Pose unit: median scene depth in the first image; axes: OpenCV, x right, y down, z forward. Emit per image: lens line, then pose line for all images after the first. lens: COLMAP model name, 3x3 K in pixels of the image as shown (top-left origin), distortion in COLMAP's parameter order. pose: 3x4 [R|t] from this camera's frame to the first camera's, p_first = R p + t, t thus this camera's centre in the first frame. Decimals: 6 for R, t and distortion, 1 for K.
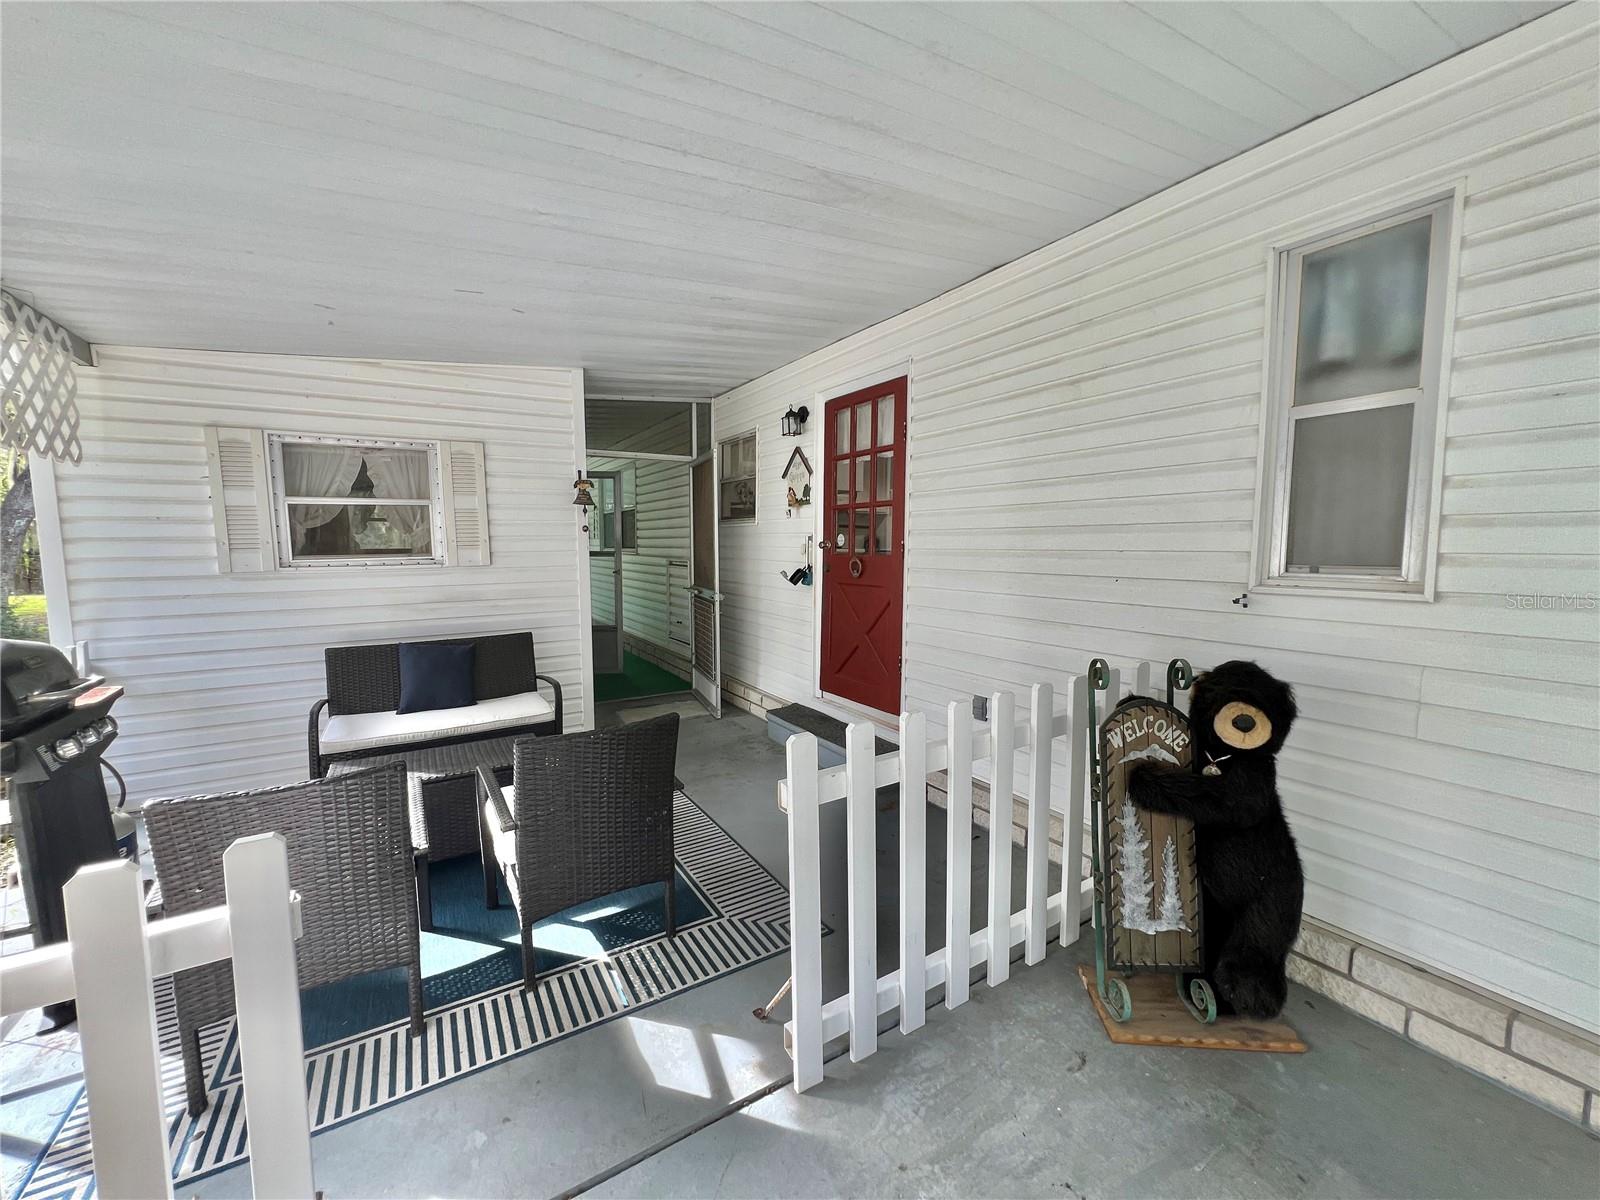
lens RADIAL K [[641.0, 0, 799.2], [0, 641.0, 598.3], [0, 0, 1]] dist [-0.006596, 0.002094]
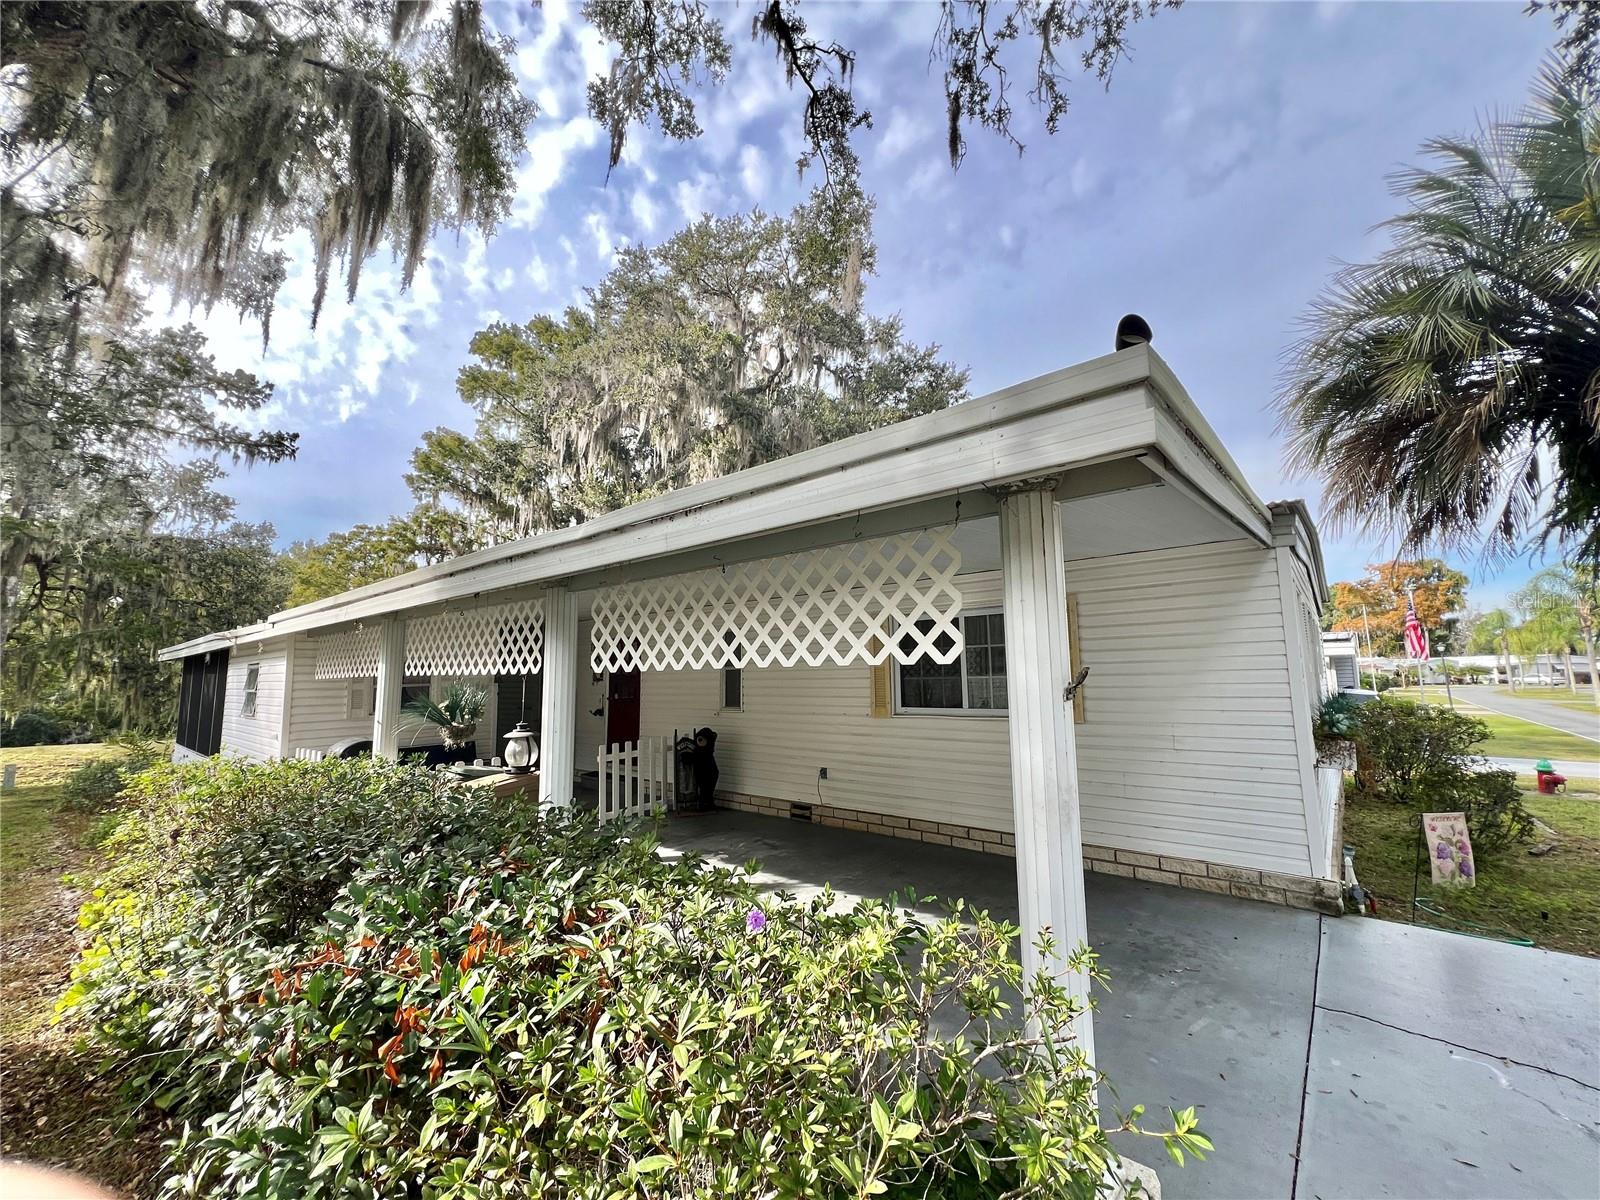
lens RADIAL K [[642.5, 0, 800.0], [0, 642.5, 600.1], [0, 0, 1]] dist [-0.003768, 0.000153]
pose [[0.943994, 0.035339, 0.328064, -0.169688], [0.035887, 0.977355, -0.208543, 0.168070], [-0.328004, 0.208637, 0.921349, -3.238260]]
